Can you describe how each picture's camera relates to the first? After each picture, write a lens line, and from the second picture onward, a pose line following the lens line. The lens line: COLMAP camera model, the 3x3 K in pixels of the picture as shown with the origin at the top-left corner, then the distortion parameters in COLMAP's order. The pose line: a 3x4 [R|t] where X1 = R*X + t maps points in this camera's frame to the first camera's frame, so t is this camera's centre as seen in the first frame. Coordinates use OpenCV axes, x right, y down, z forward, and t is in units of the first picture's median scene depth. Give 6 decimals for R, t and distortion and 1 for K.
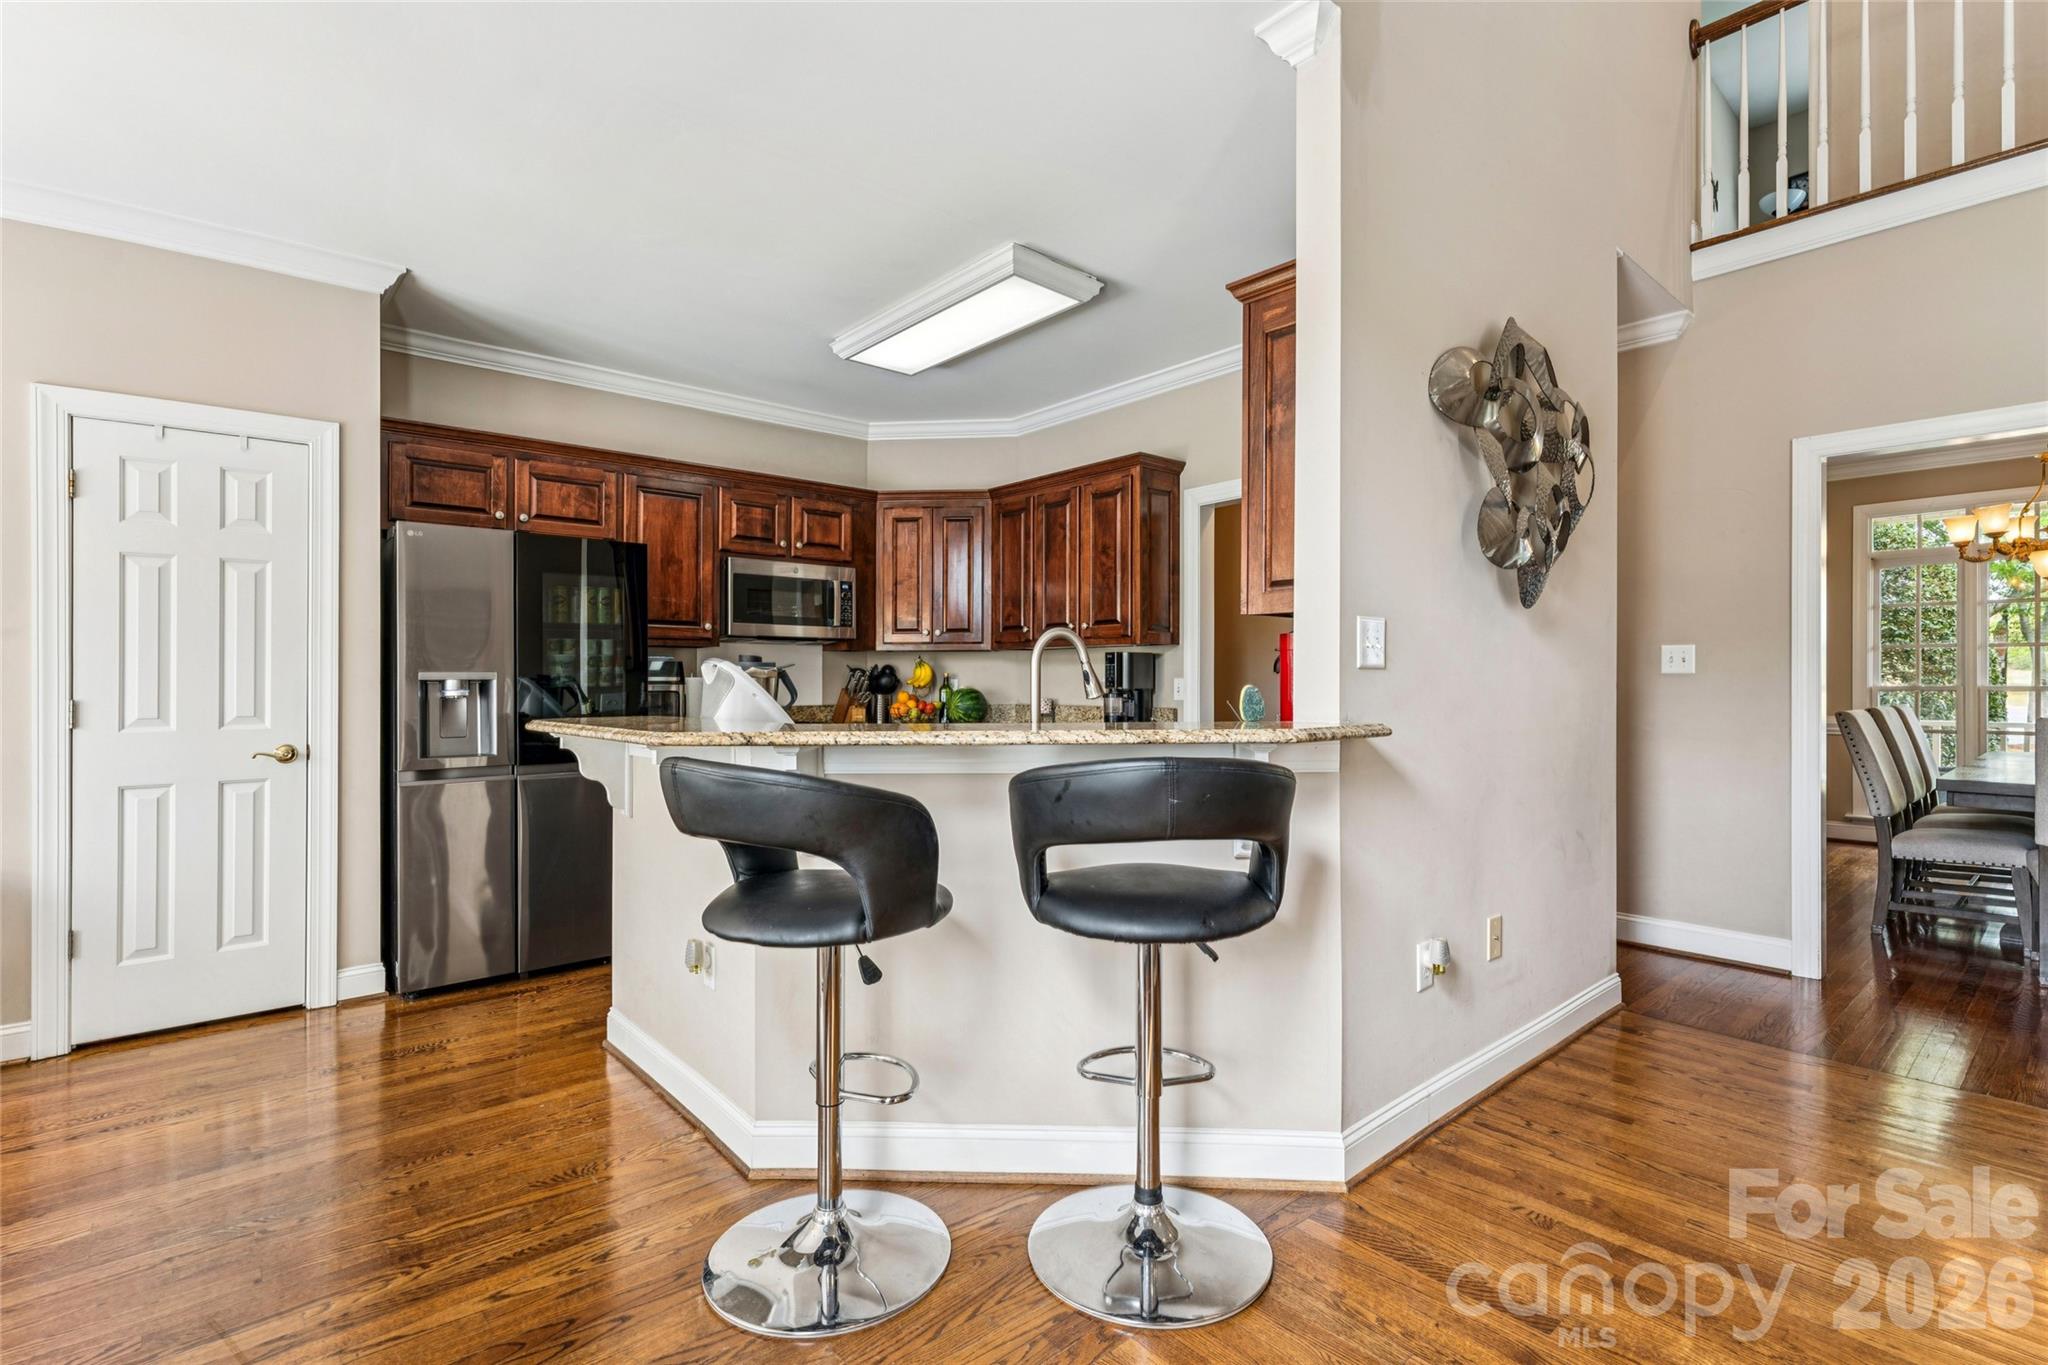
lens RADIAL K [[938.4, 0, 1019.1], [0, 938.4, 678.6], [0, 0, 1]] dist [-0.004274, 0.000929]
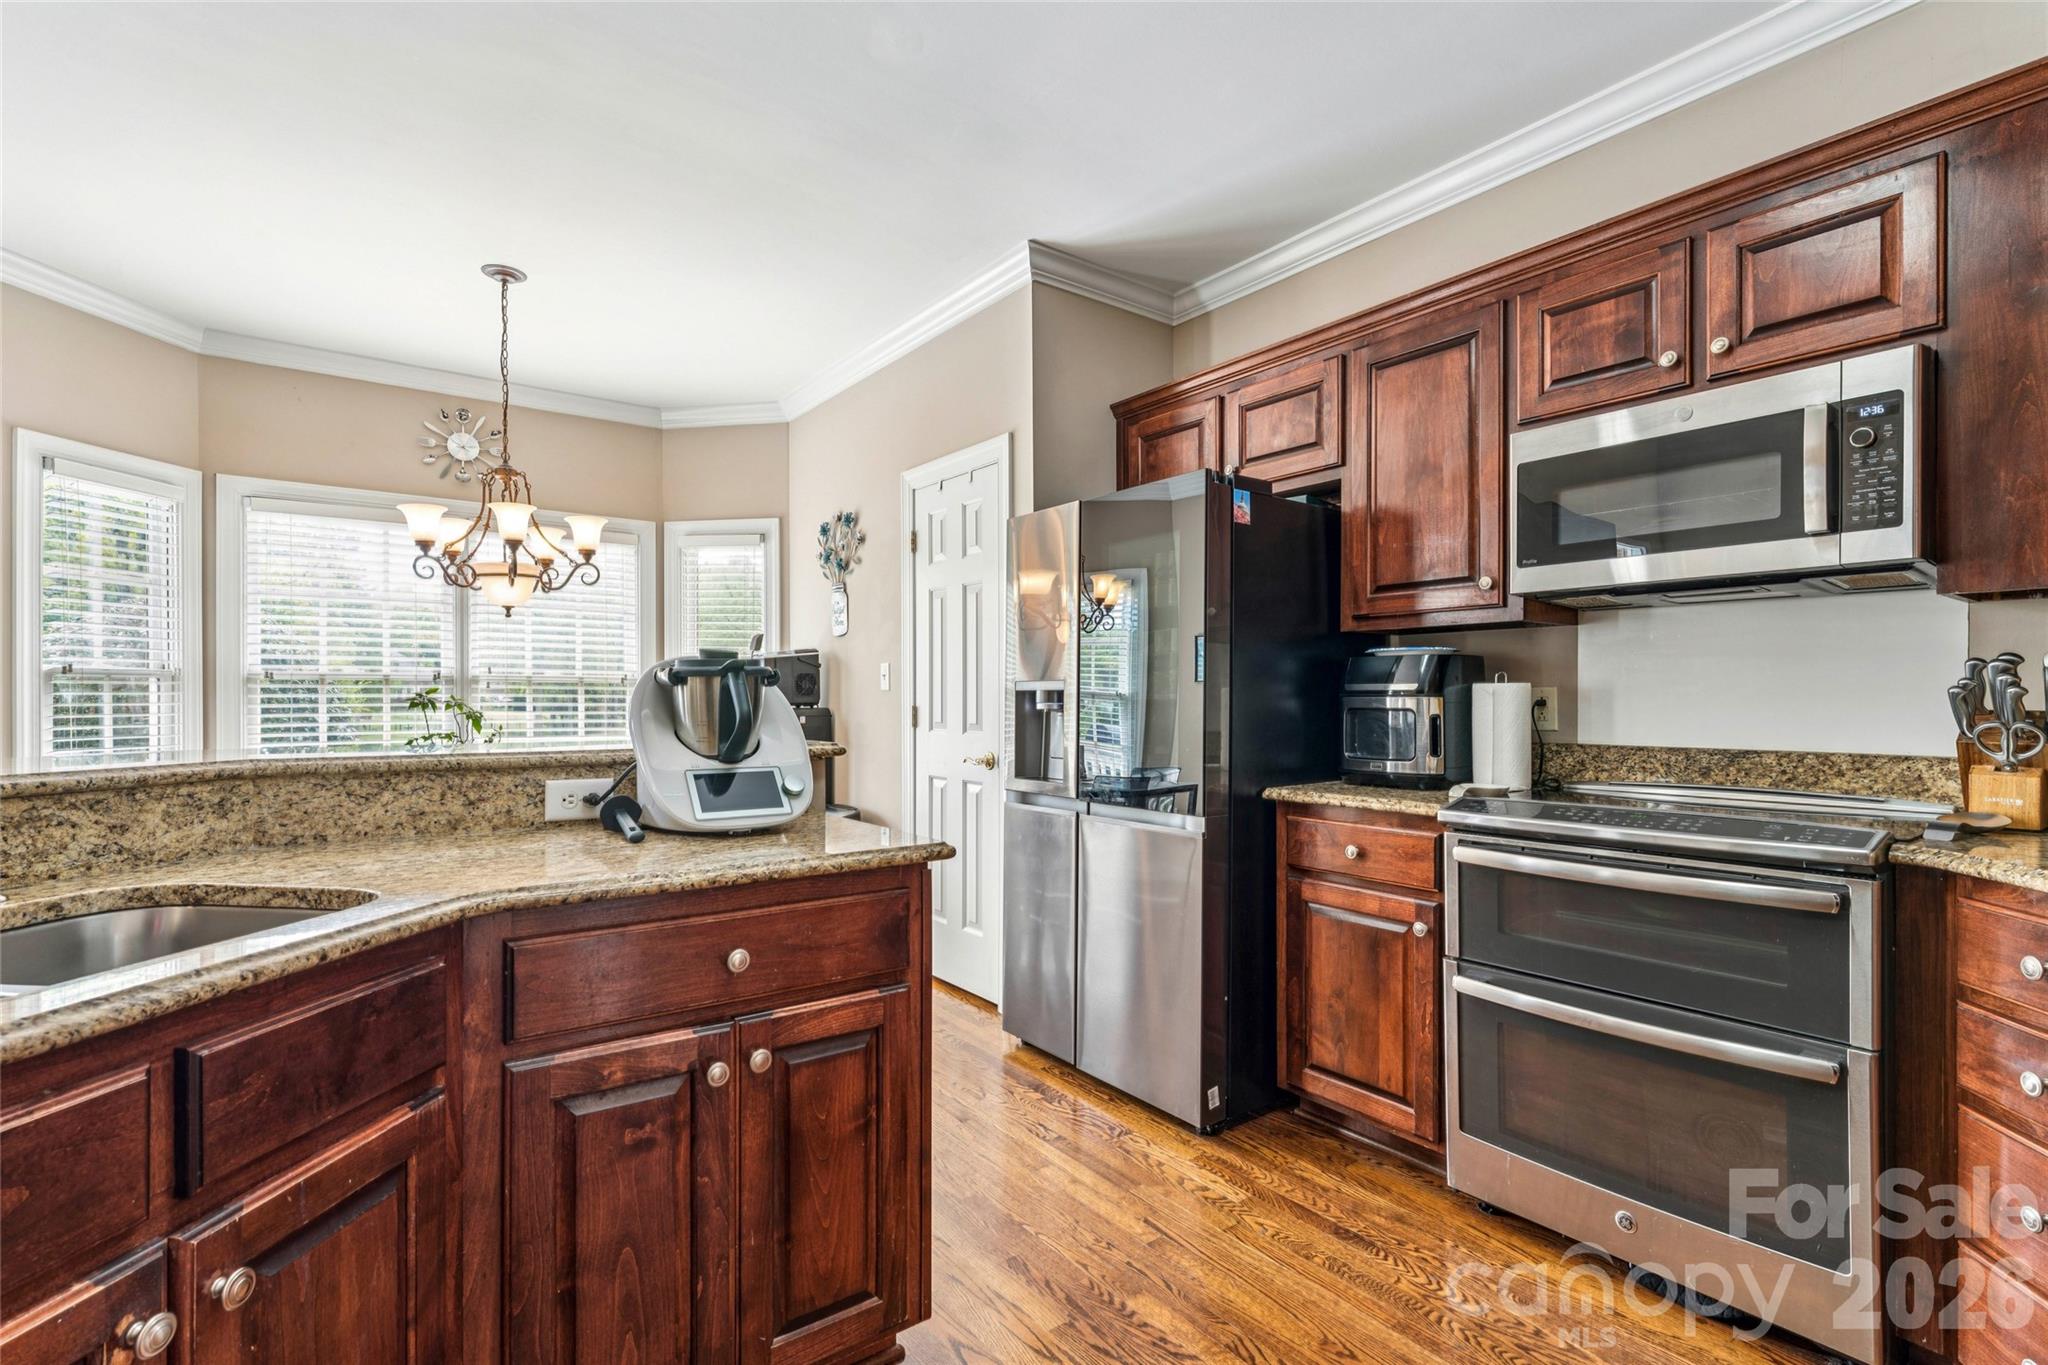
lens RADIAL K [[938.4, 0, 1018.6], [0, 938.4, 685.9], [0, 0, 1]] dist [-0.004274, 0.000929]
pose [[-0.076539, -0.007637, -0.997037, 0.252656], [0.002616, 0.999966, -0.007861, 0.003808], [0.997063, -0.003210, -0.076517, 1.041099]]
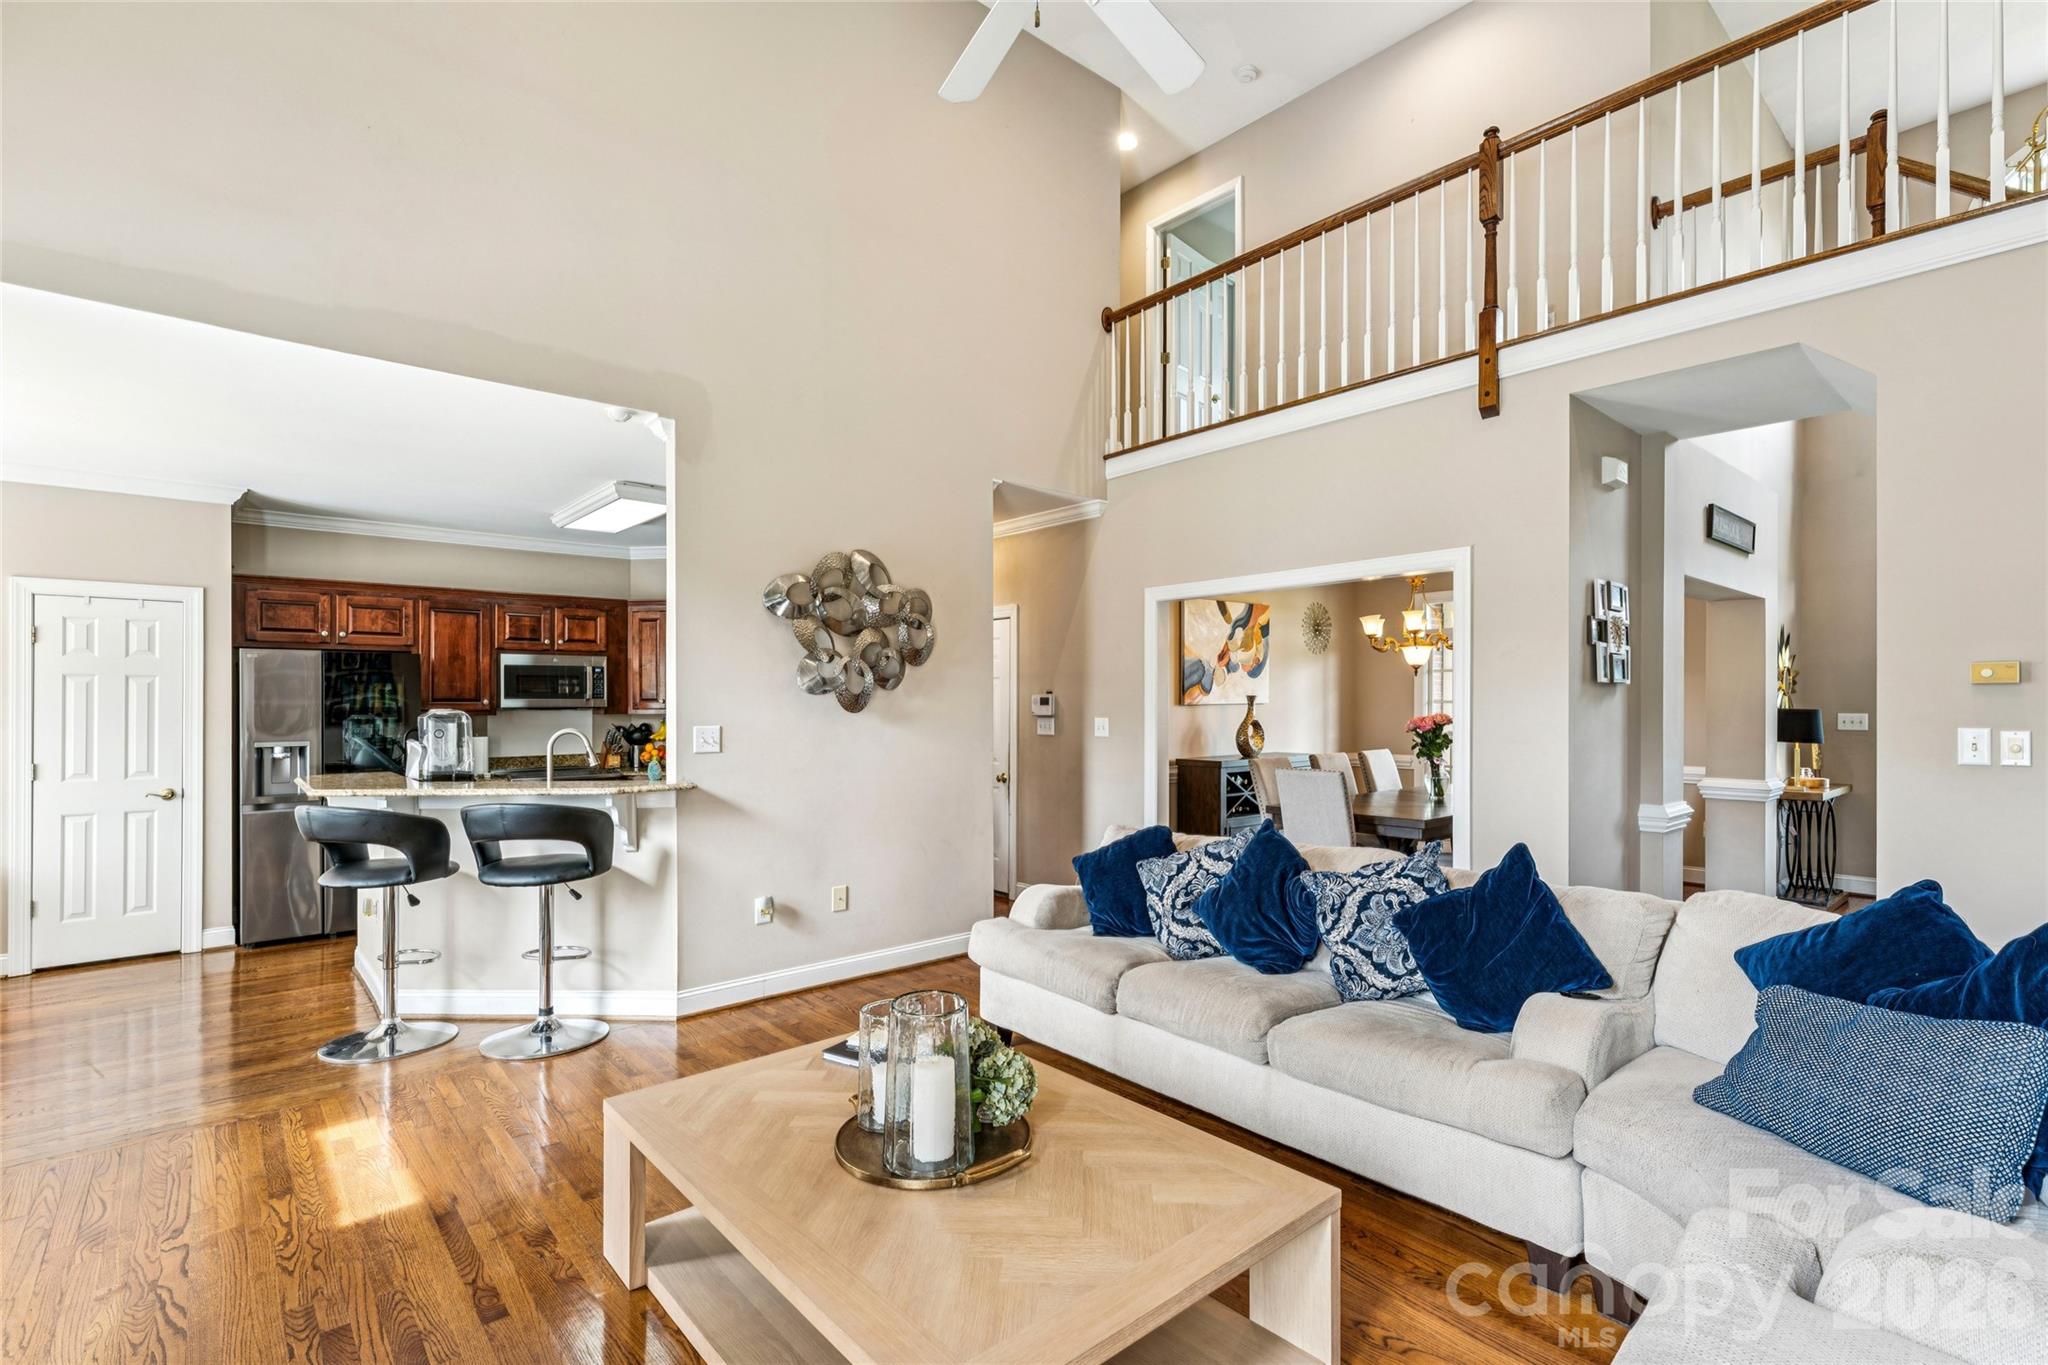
lens RADIAL K [[938.4, 0, 1025.3], [0, 938.4, 698.9], [0, 0, 1]] dist [-0.004274, 0.000929]
pose [[0.999962, -0.002438, 0.008389, 0.640456], [0.002467, 0.999991, -0.003392, -0.070863], [-0.008381, 0.003413, 0.999959, -0.588868]]
